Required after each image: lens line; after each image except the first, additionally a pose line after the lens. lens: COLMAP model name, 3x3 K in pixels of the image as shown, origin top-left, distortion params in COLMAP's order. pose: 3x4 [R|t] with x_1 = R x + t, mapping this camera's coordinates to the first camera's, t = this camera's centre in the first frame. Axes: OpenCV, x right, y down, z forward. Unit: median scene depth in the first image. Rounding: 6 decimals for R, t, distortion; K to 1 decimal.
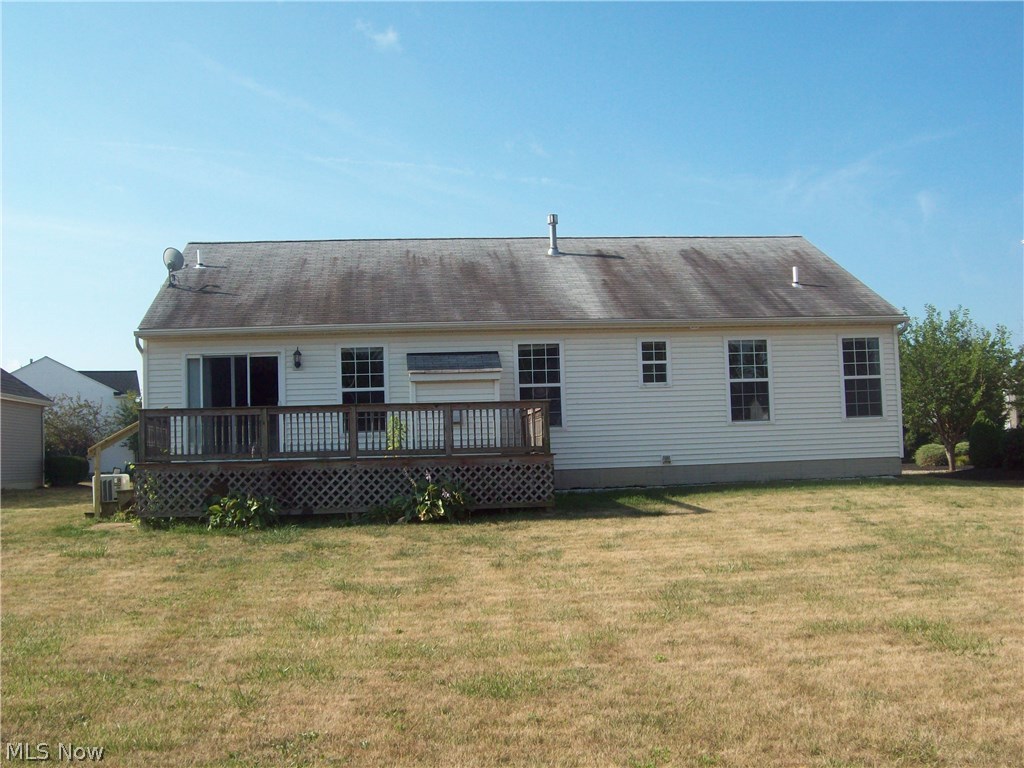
lens RADIAL K [[1079.8, 0, 512.0], [0, 1079.8, 384.0], [0, 0, 1]] dist [-0.126220, 0.006808]
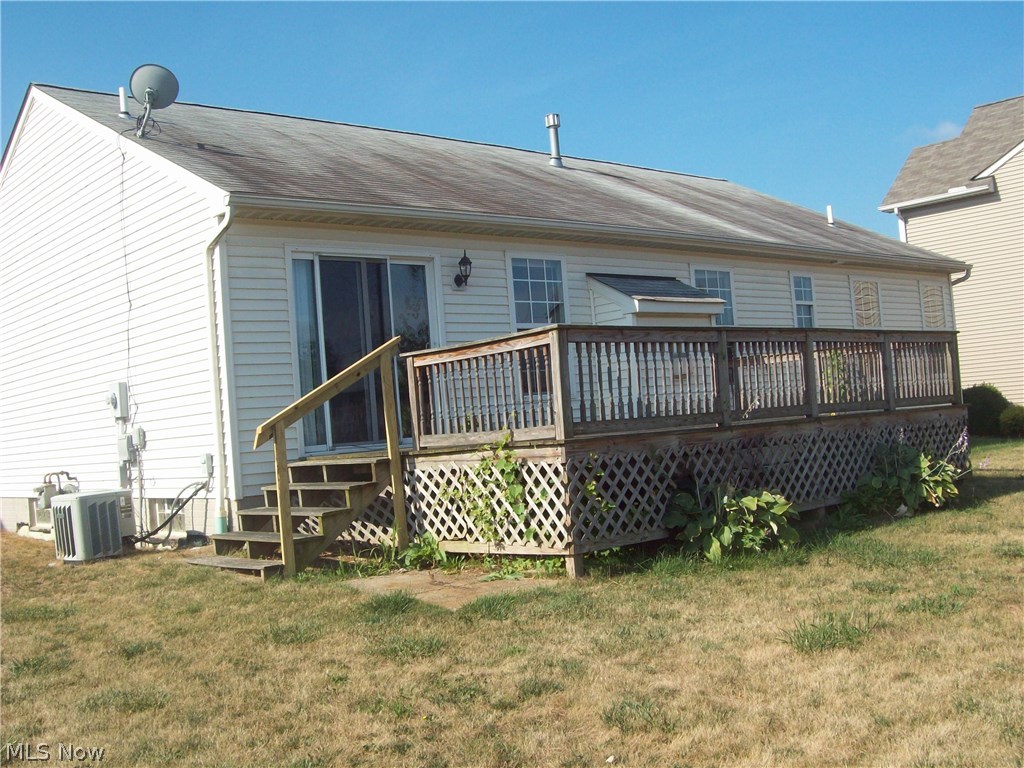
lens RADIAL K [[1079.8, 0, 512.0], [0, 1079.8, 384.0], [0, 0, 1]] dist [-0.126220, 0.006808]
pose [[0.814583, -0.009423, 0.579971, -0.635876], [0.013042, 0.999913, -0.002072, 0.049340], [-0.579901, 0.009252, 0.814635, 0.611157]]
